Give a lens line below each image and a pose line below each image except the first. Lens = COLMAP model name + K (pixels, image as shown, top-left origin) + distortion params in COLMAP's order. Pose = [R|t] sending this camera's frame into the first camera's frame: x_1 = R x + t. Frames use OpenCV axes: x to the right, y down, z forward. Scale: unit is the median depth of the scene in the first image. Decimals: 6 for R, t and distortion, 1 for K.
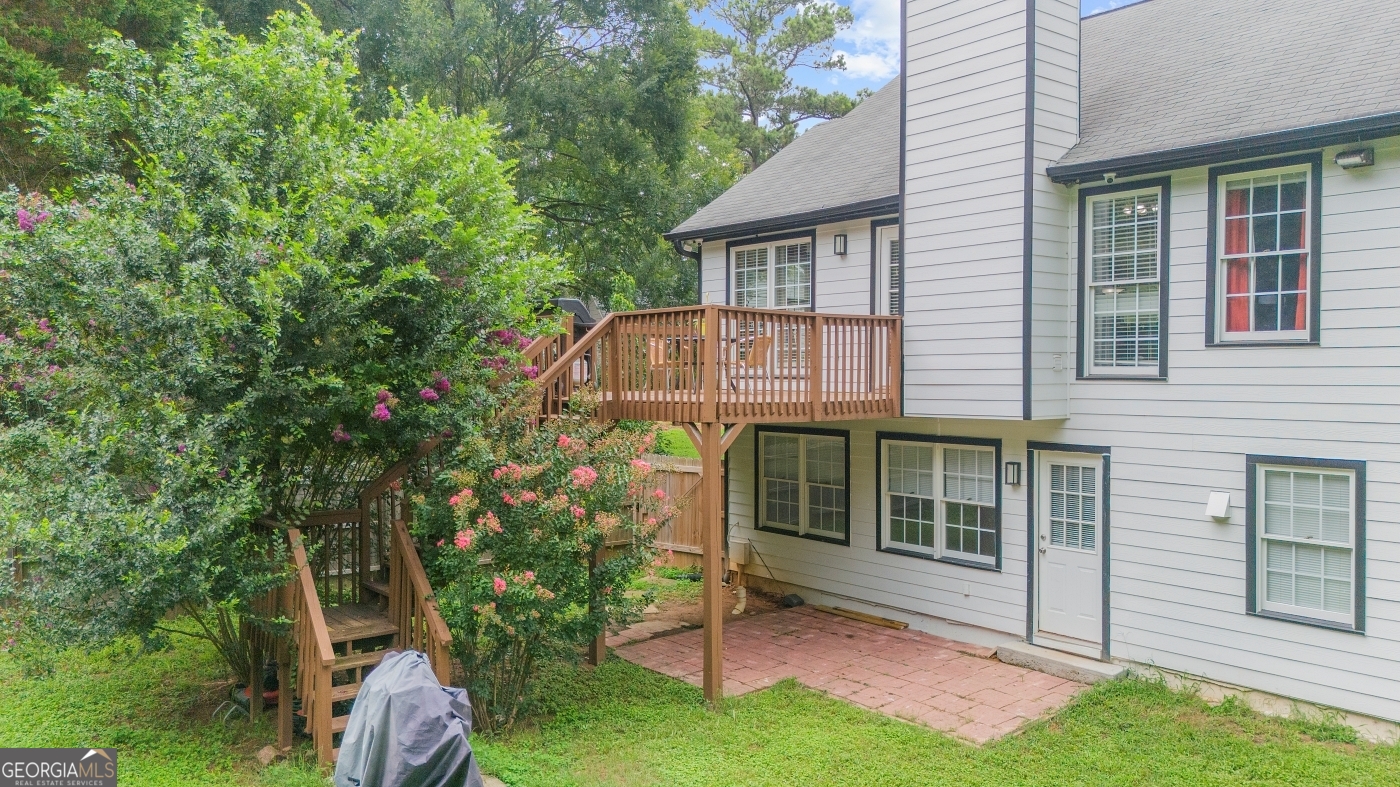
lens RADIAL K [[1043.7, 0, 697.7], [0, 1043.7, 393.2], [0, 0, 1]] dist [0.068575, -0.068860]
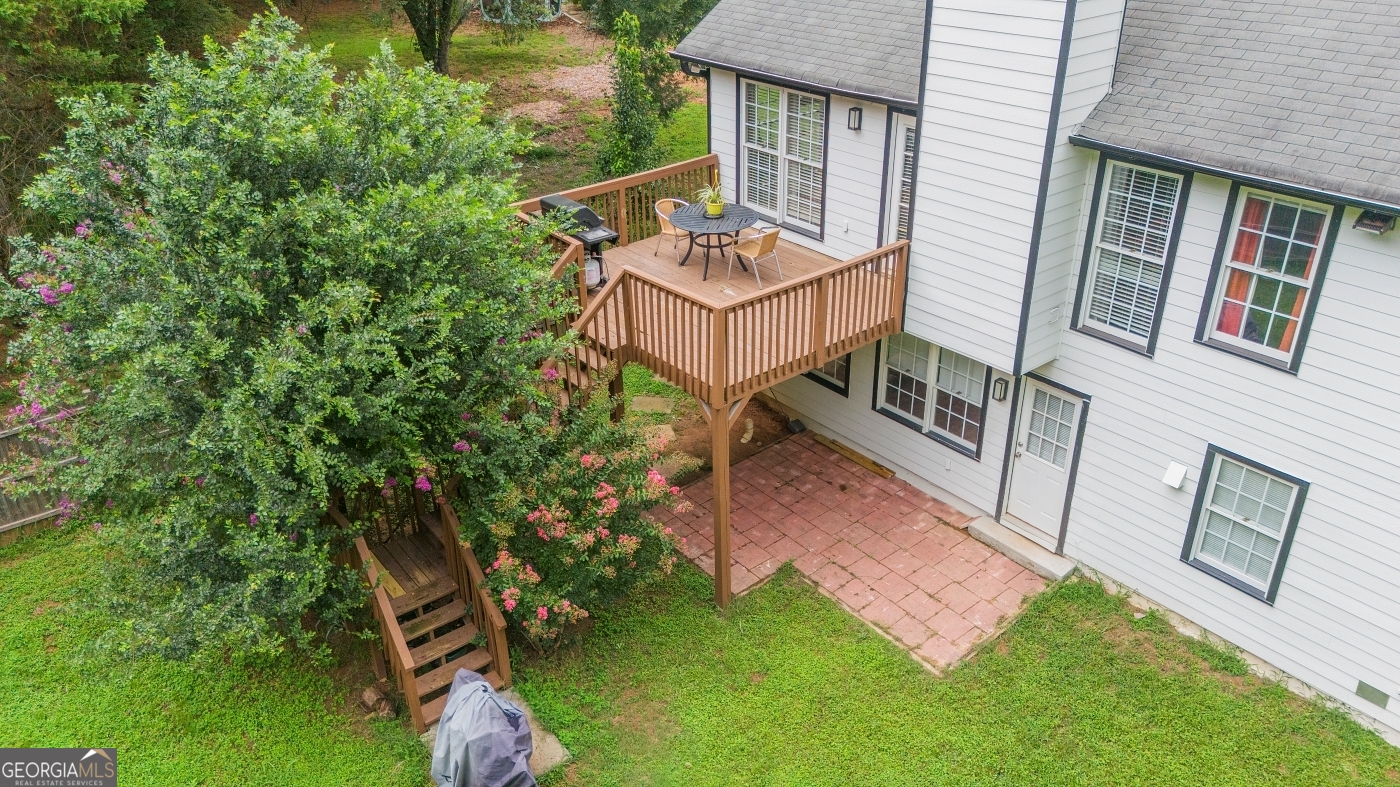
lens RADIAL K [[1043.7, 0, 695.4], [0, 1043.7, 374.7], [0, 0, 1]] dist [0.068575, -0.068860]
pose [[0.999808, -0.009309, -0.017264, 0.006220], [0.016132, 0.890927, 0.453860, -0.452259], [0.011156, -0.454051, 0.890906, 0.046537]]
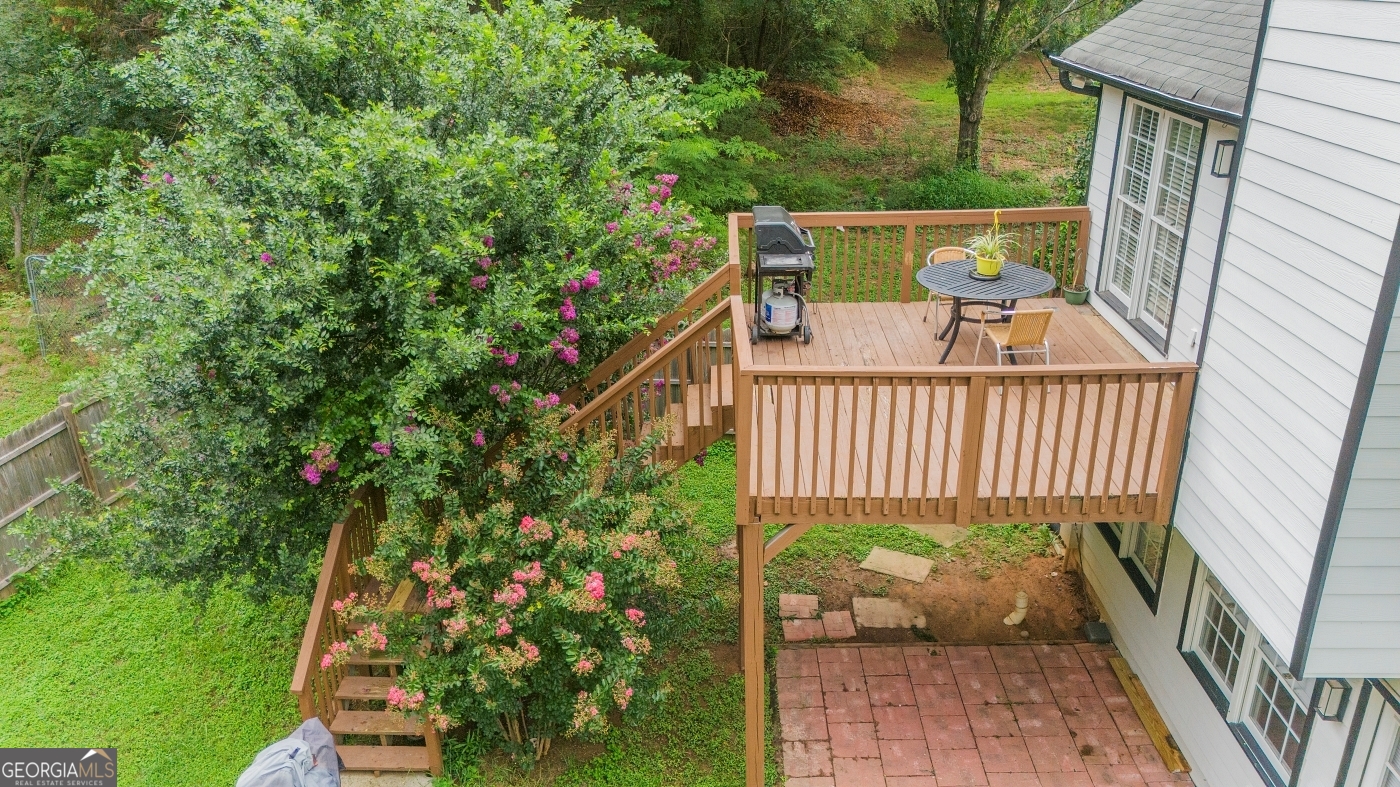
lens RADIAL K [[1043.7, 0, 709.5], [0, 1043.7, 397.6], [0, 0, 1]] dist [0.068575, -0.068860]
pose [[0.758245, 0.250805, -0.601799, 0.366619], [0.004494, 0.921014, 0.389503, -0.301649], [0.651954, -0.298043, 0.697228, 0.466113]]
